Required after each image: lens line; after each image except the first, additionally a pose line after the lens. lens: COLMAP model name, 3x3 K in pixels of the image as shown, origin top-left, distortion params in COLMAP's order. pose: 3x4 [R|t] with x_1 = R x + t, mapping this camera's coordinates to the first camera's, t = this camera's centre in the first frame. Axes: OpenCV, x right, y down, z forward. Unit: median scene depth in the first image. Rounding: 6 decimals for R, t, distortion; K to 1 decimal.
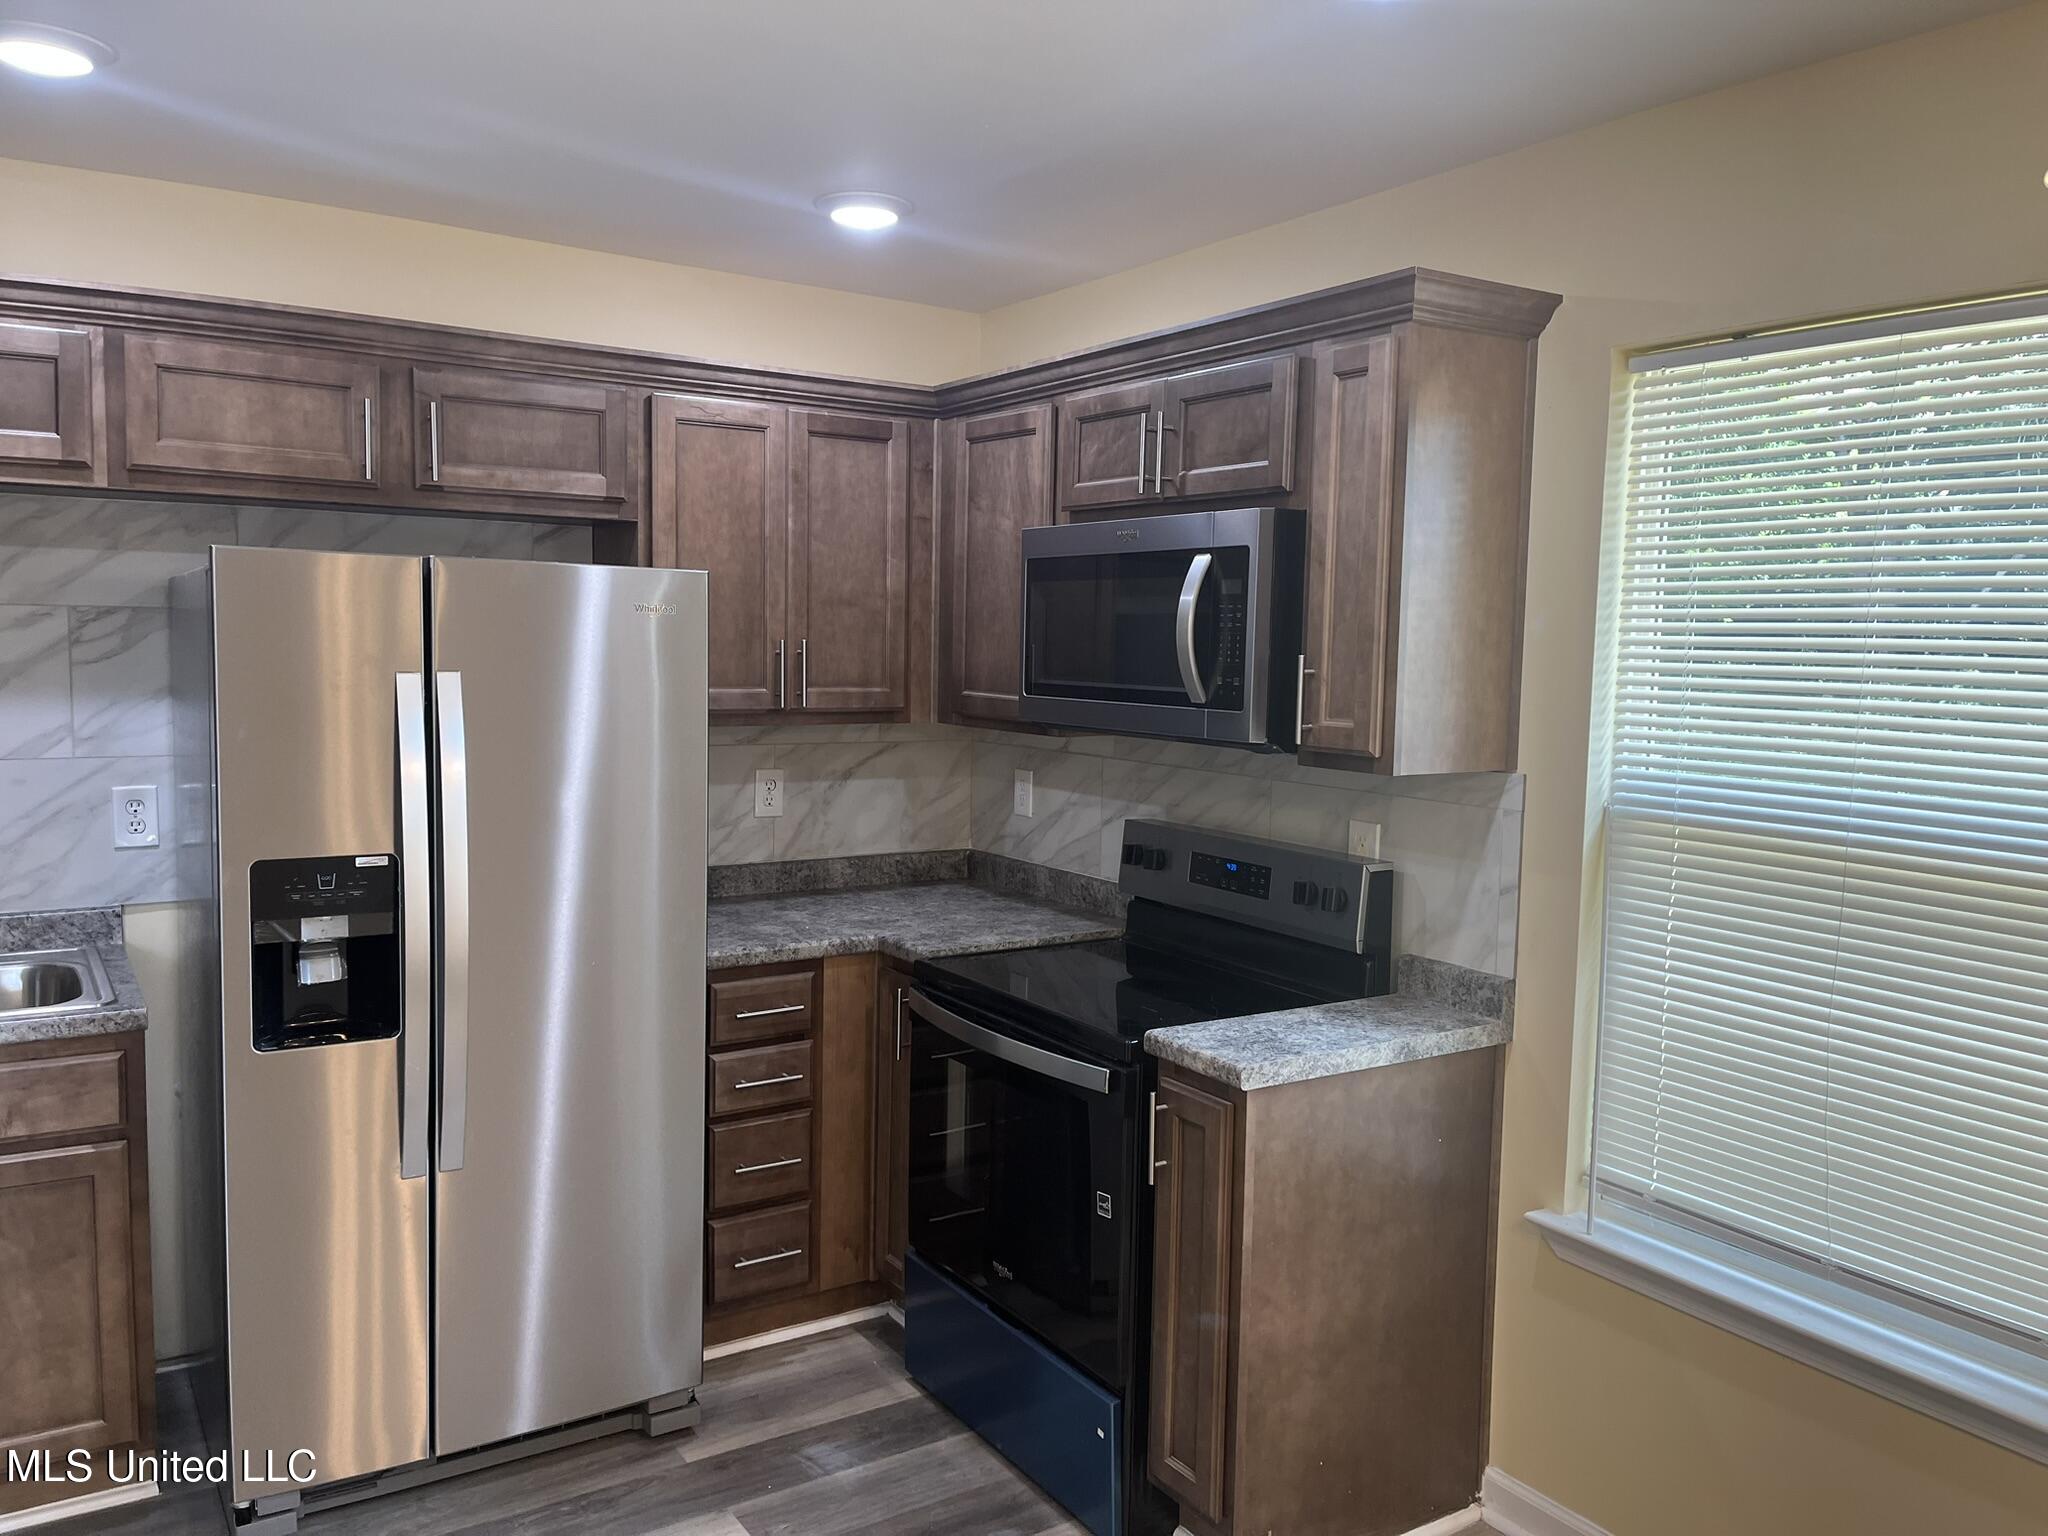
lens RADIAL K [[1579.6, 0, 1017.7], [0, 1579.6, 772.8], [0, 0, 1]] dist [0.070002, -0.109790]
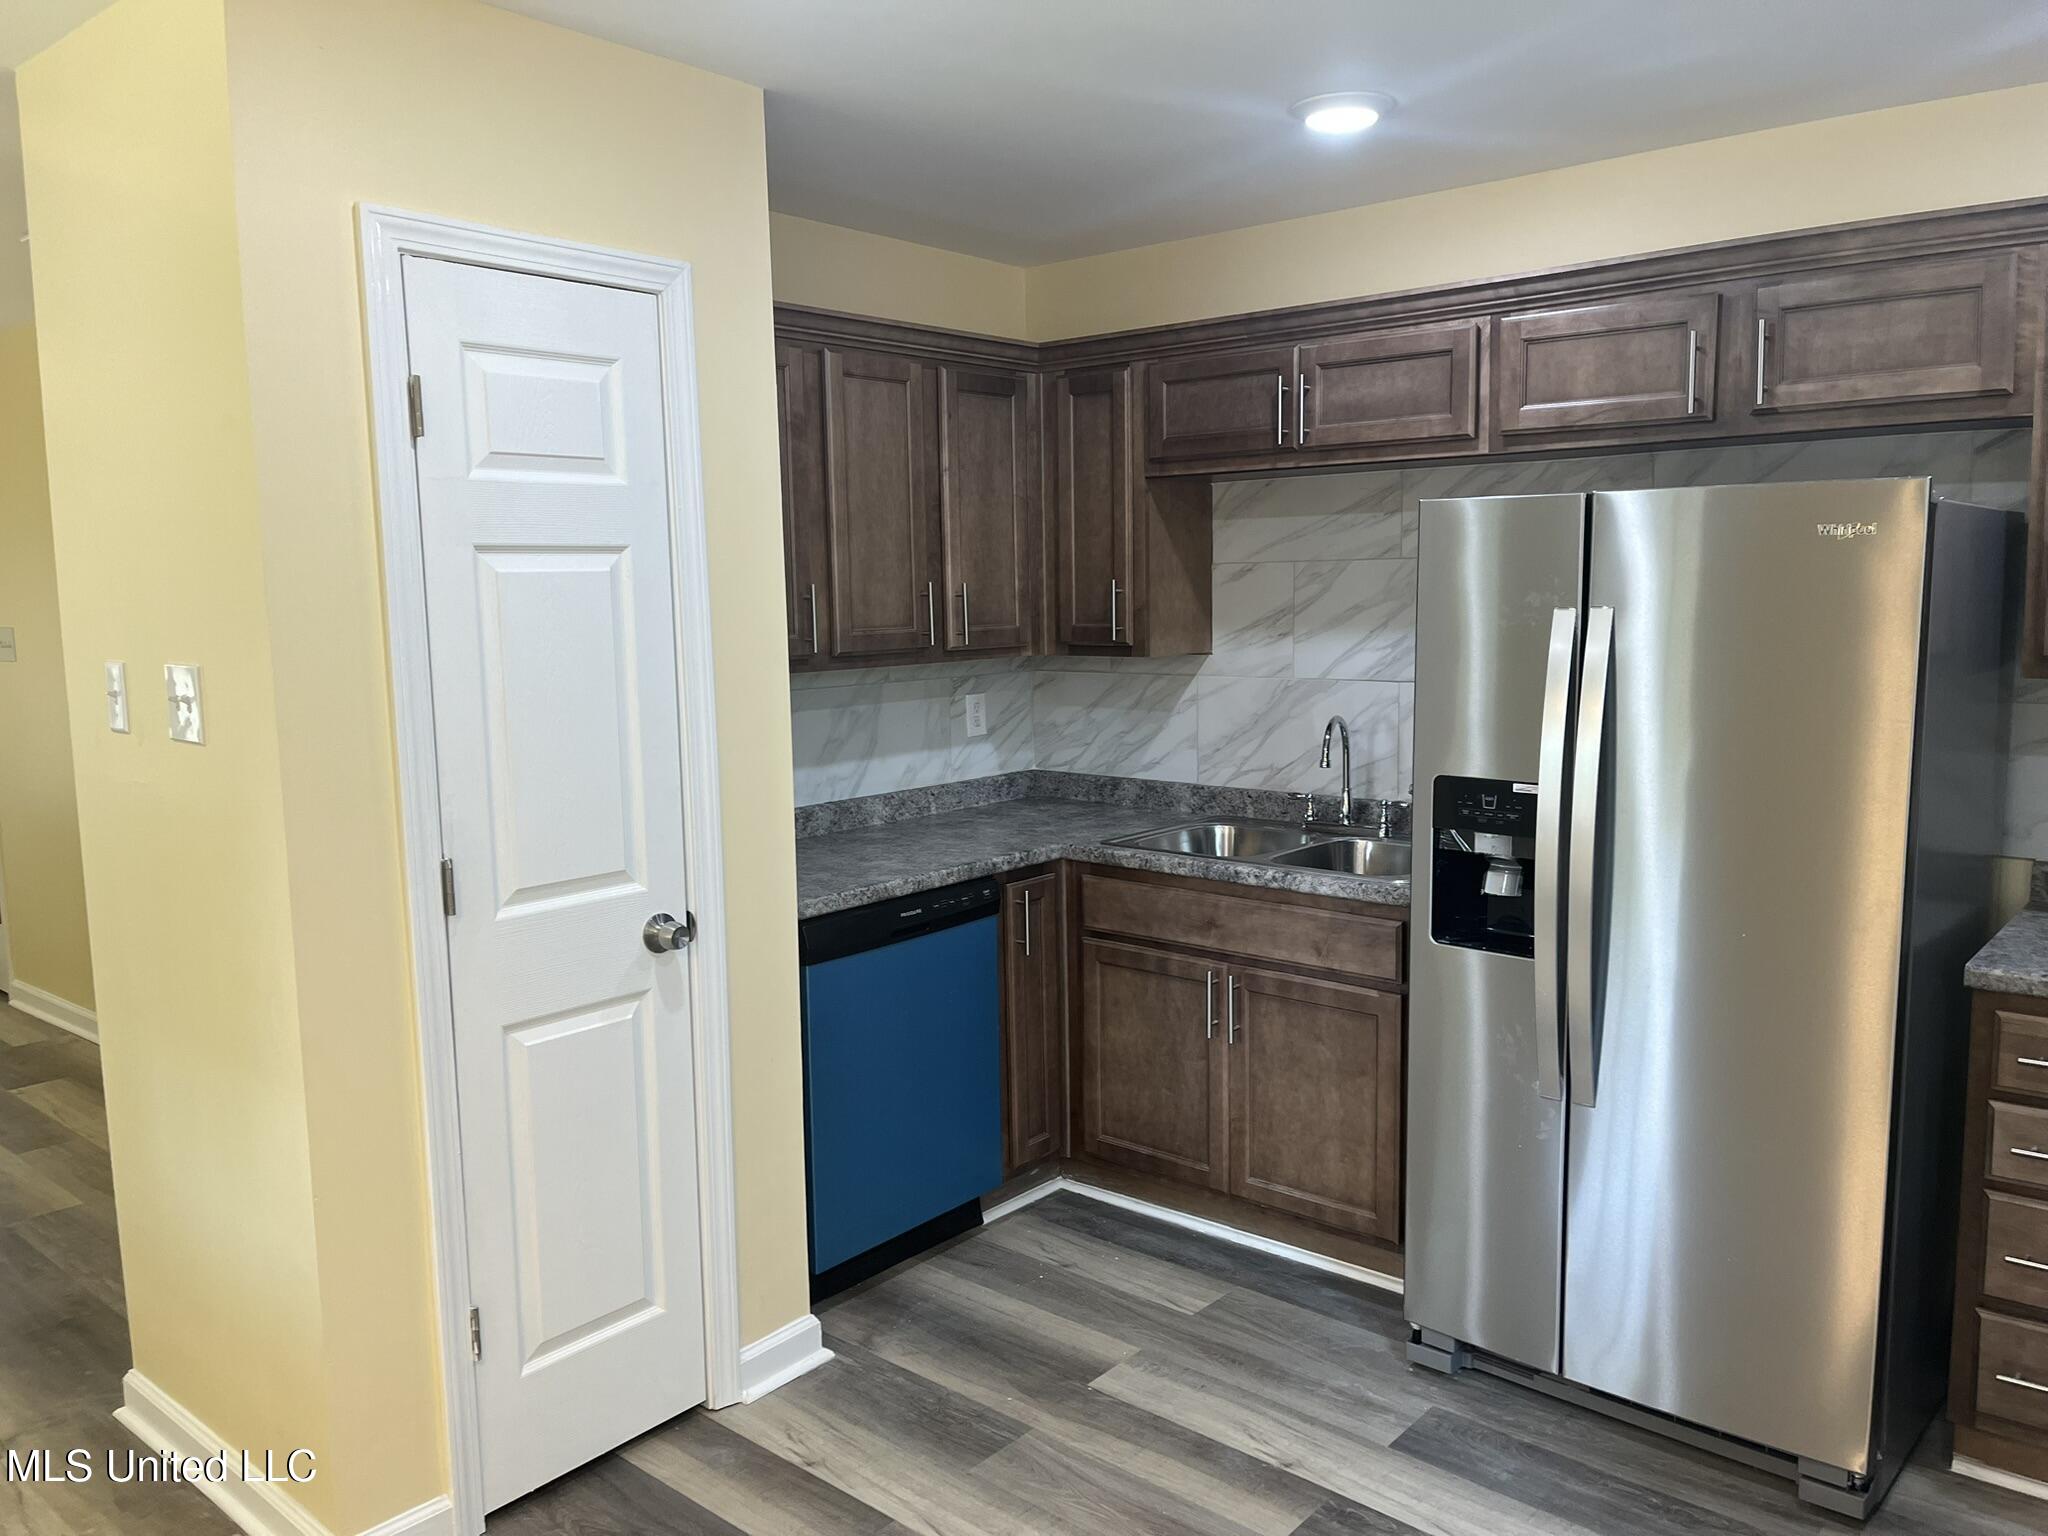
lens RADIAL K [[1554.4, 0, 991.3], [0, 1554.4, 766.1], [0, 0, 1]] dist [0.063292, -0.070703]
pose [[0.243264, 0.089527, -0.965820, 0.425856], [-0.063193, 0.995079, 0.076322, -0.013298], [0.967899, 0.042466, 0.247724, 0.333118]]
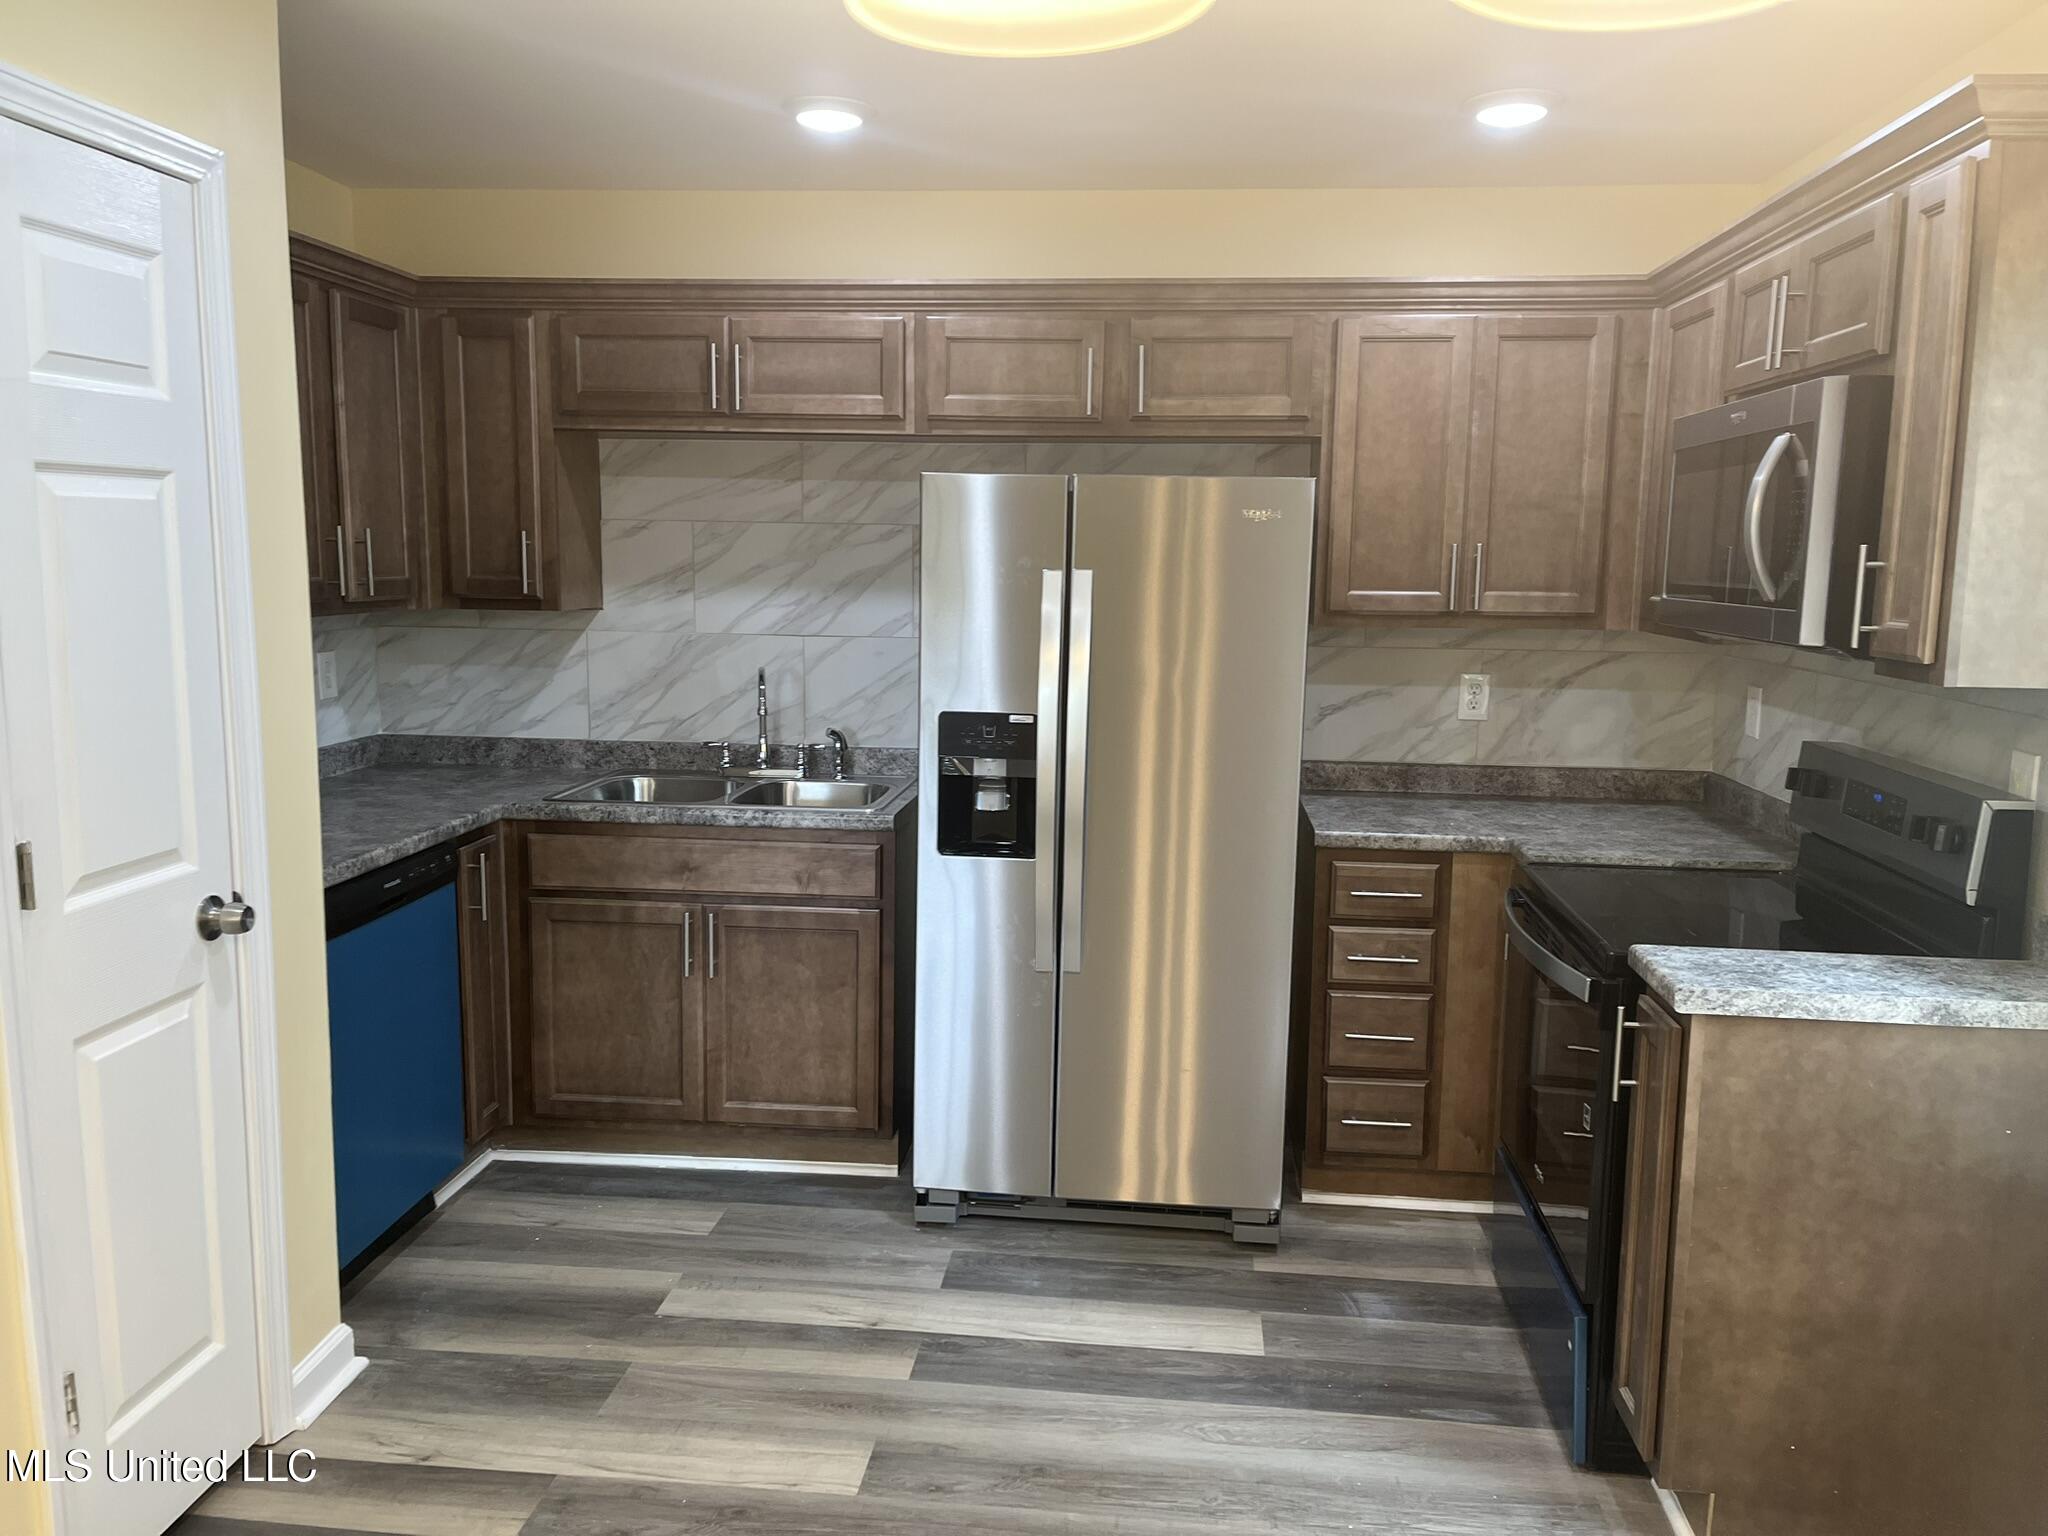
lens RADIAL K [[1579.6, 0, 1017.7], [0, 1579.6, 772.8], [0, 0, 1]] dist [0.070002, -0.109790]
pose [[0.761751, 0.080151, -0.642893, 0.341157], [-0.054401, 0.996727, 0.059806, 0.019595], [0.645582, -0.010583, 0.763618, 0.028363]]
